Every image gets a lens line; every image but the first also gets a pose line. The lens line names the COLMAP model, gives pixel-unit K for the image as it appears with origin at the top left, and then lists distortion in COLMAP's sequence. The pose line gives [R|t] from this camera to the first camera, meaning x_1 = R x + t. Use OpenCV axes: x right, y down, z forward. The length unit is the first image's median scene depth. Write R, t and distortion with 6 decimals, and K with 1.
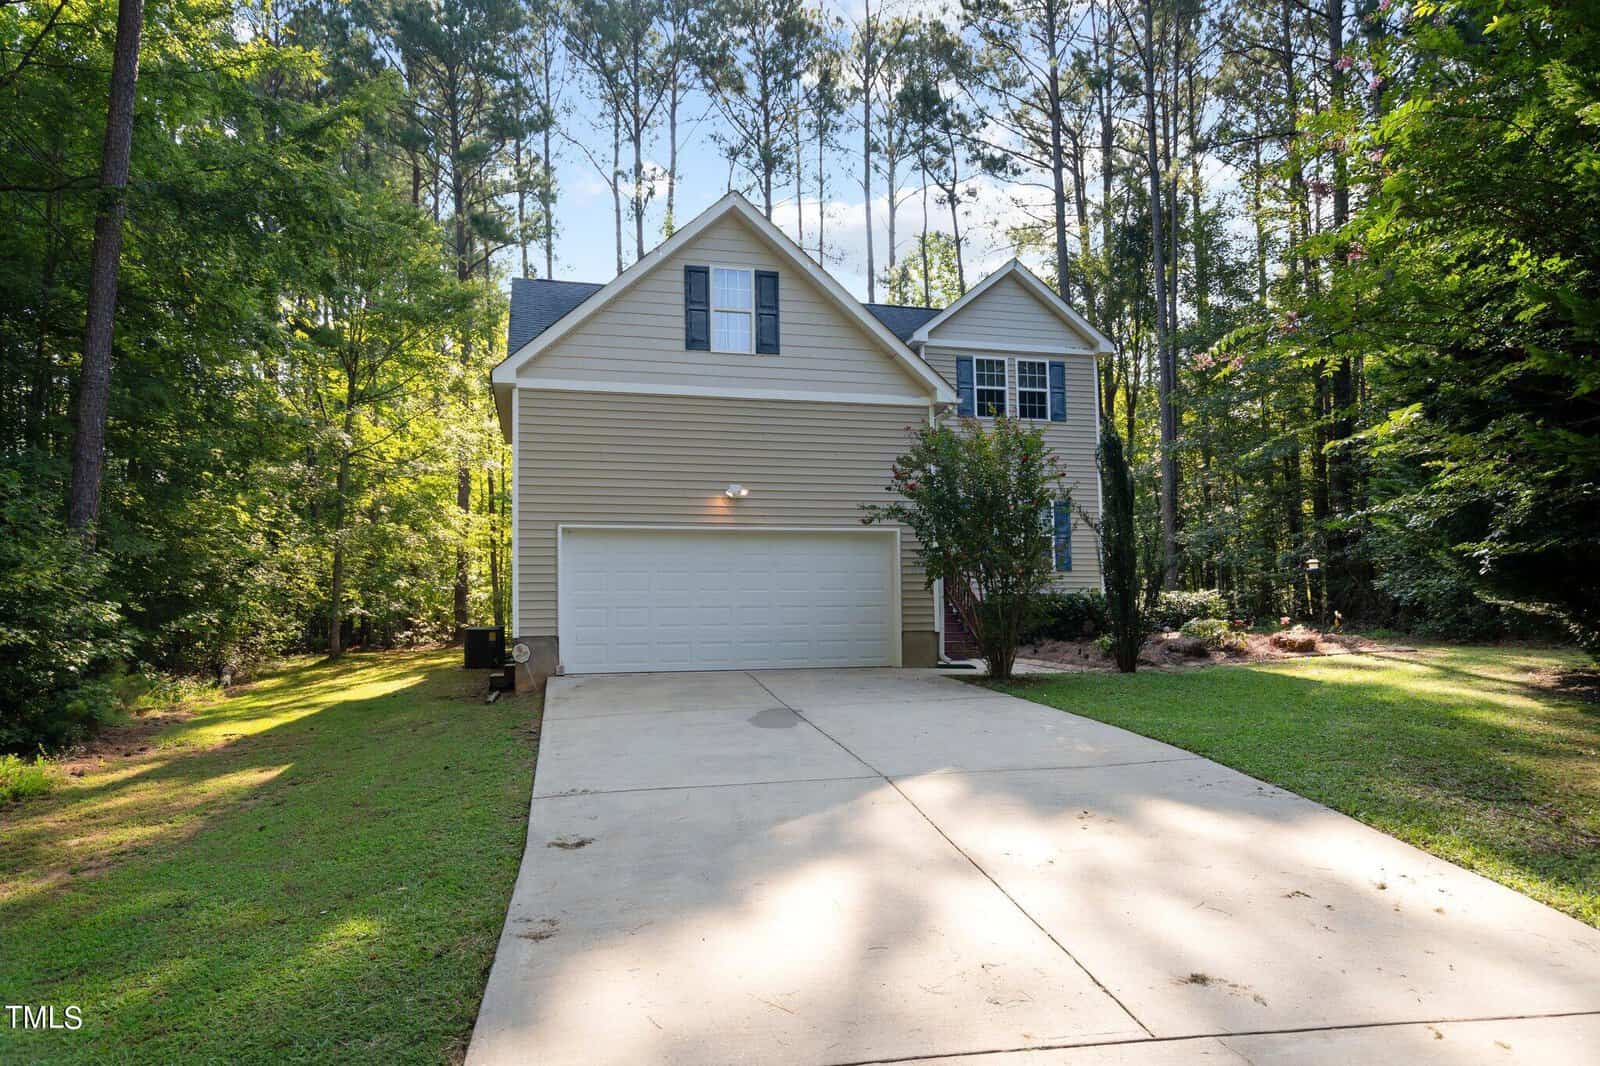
lens RADIAL K [[721.3, 0, 793.8], [0, 721.3, 539.5], [0, 0, 1]] dist [0.001708, -0.000032]
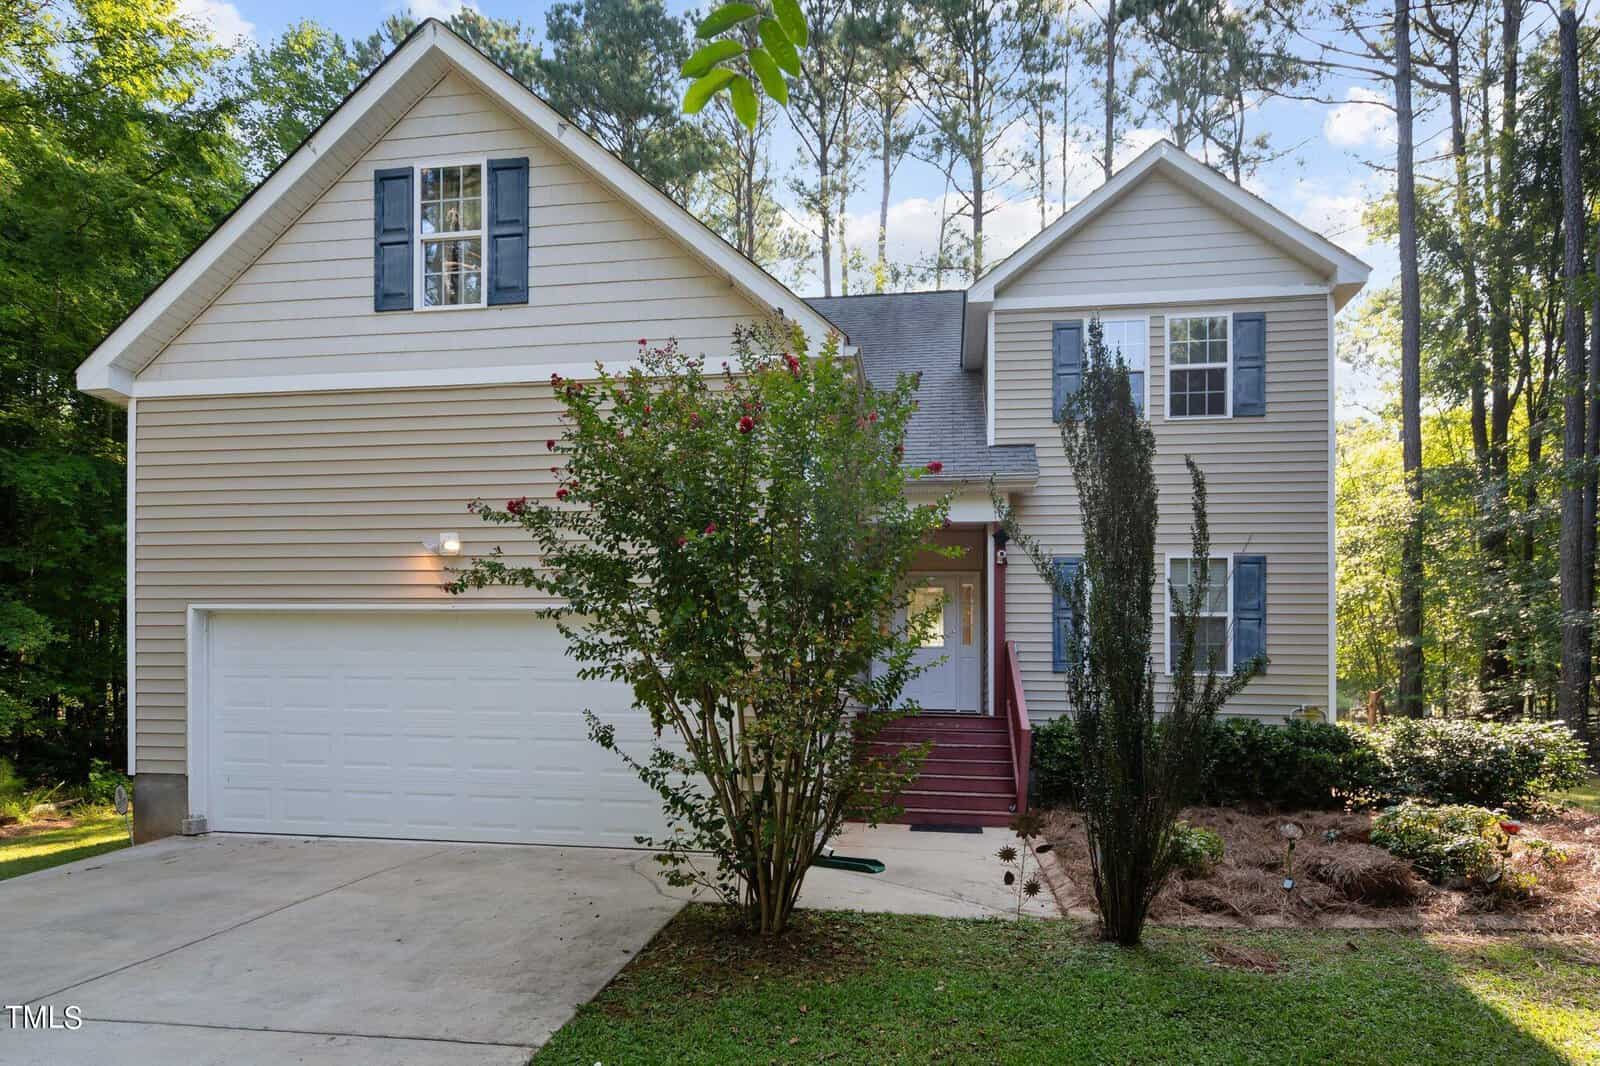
lens RADIAL K [[771.3, 0, 800.2], [0, 771.3, 658.3], [0, 0, 1]] dist [-0.000547, 0.000069]
pose [[0.943364, 0.011456, -0.331563, 0.389955], [0.004763, 0.998833, 0.048064, -0.002829], [0.331727, -0.046922, 0.942208, 0.478355]]
